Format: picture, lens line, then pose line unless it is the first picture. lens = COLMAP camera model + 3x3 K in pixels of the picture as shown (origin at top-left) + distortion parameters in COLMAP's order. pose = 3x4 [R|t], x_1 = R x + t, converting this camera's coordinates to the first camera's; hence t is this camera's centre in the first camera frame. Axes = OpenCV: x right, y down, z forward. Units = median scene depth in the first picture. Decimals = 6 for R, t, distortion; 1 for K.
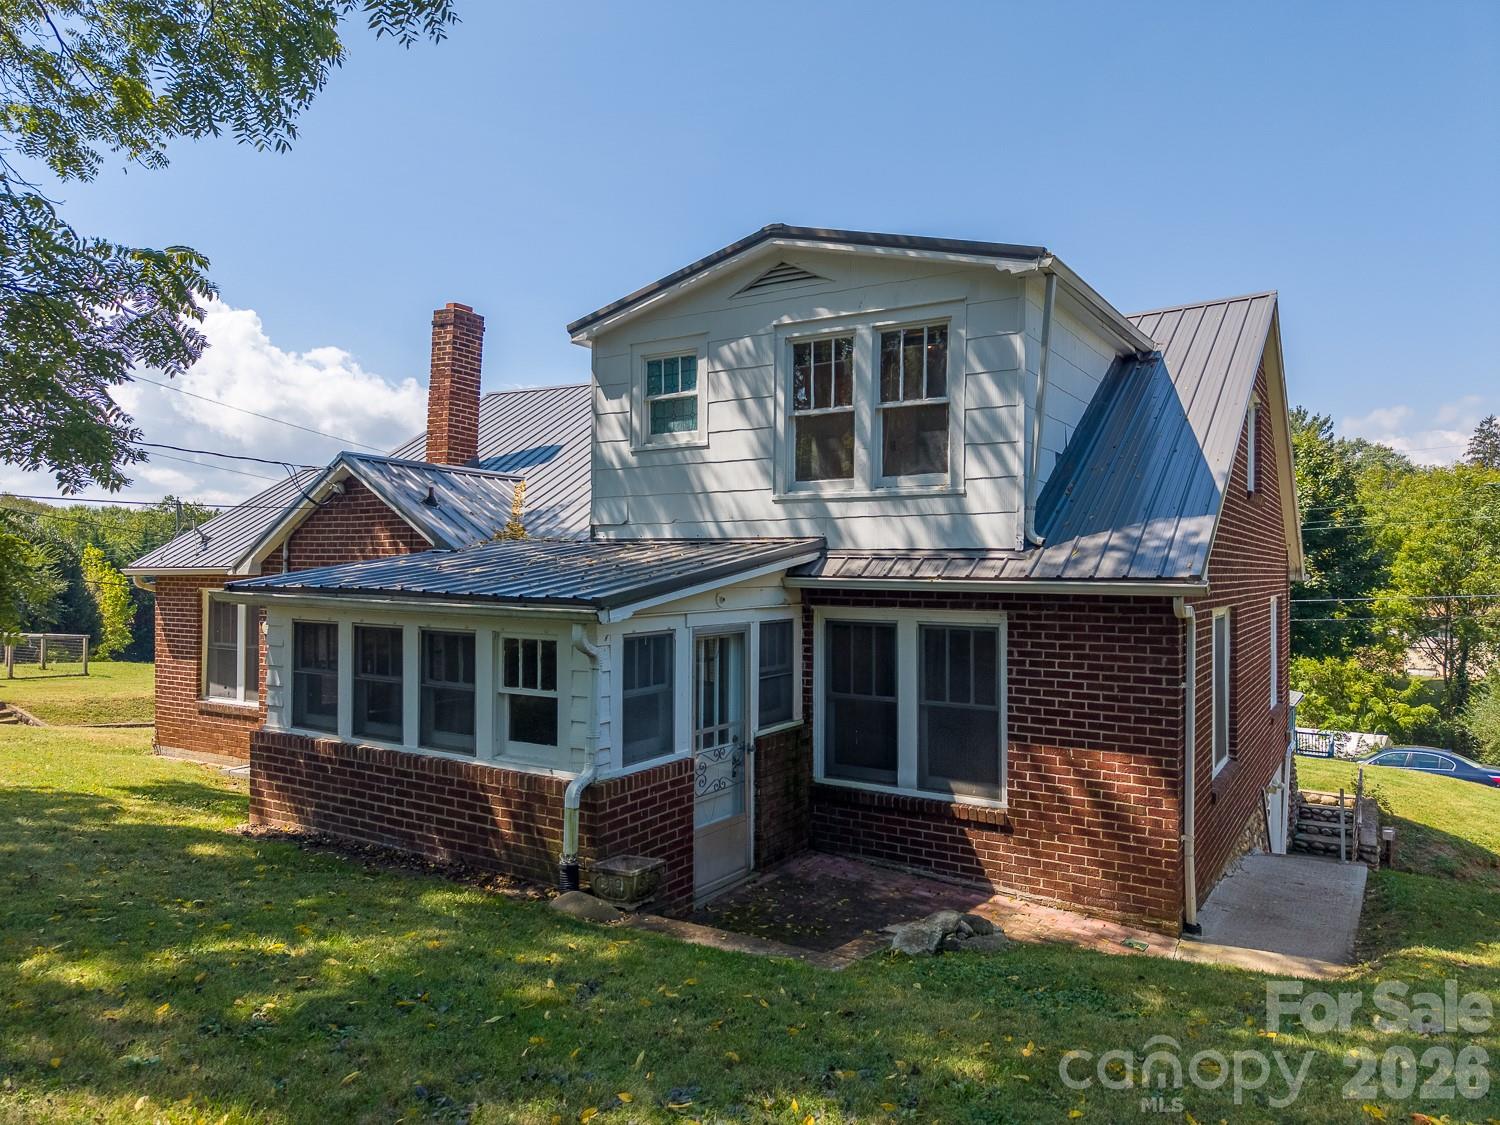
lens RADIAL K [[1003.2, 0, 750.0], [0, 1003.2, 562.5], [0, 0, 1]] dist [0.081825, -0.077209]
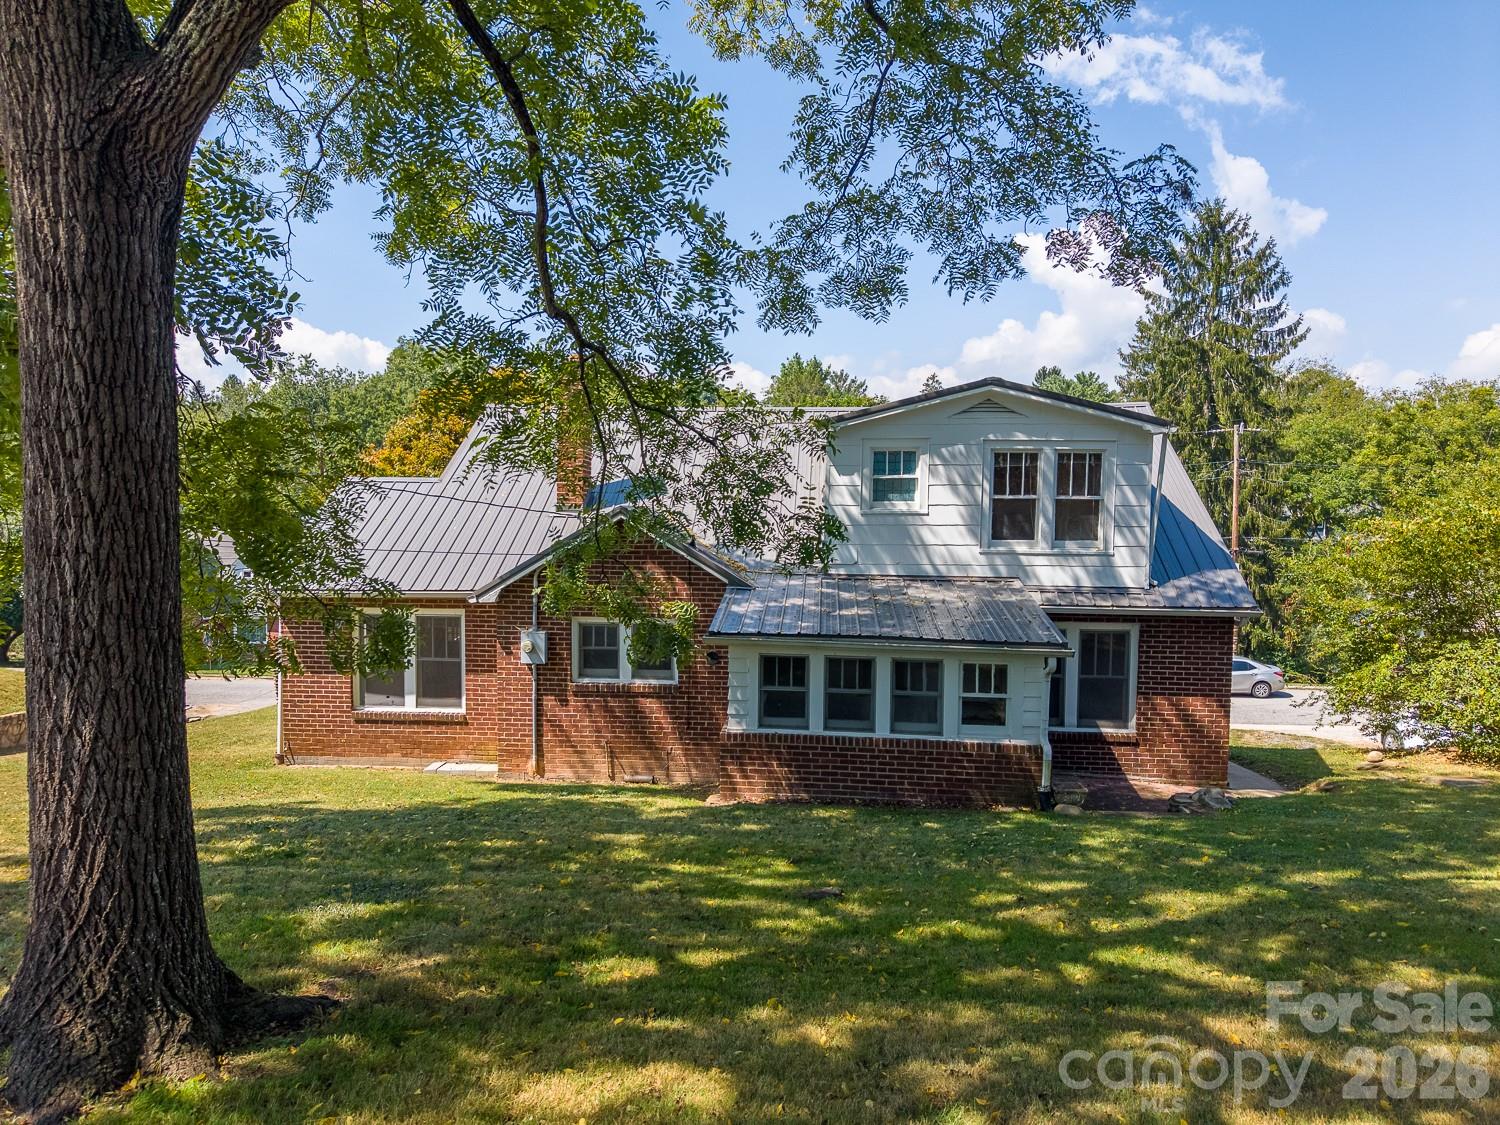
lens RADIAL K [[1024.4, 0, 749.9], [0, 1024.4, 566.1], [0, 0, 1]] dist [0.128026, -0.133747]
pose [[0.885361, -0.032091, 0.463796, -1.082652], [-0.006121, 0.996724, 0.080649, -0.175950], [-0.464864, -0.074243, 0.882264, -0.255483]]
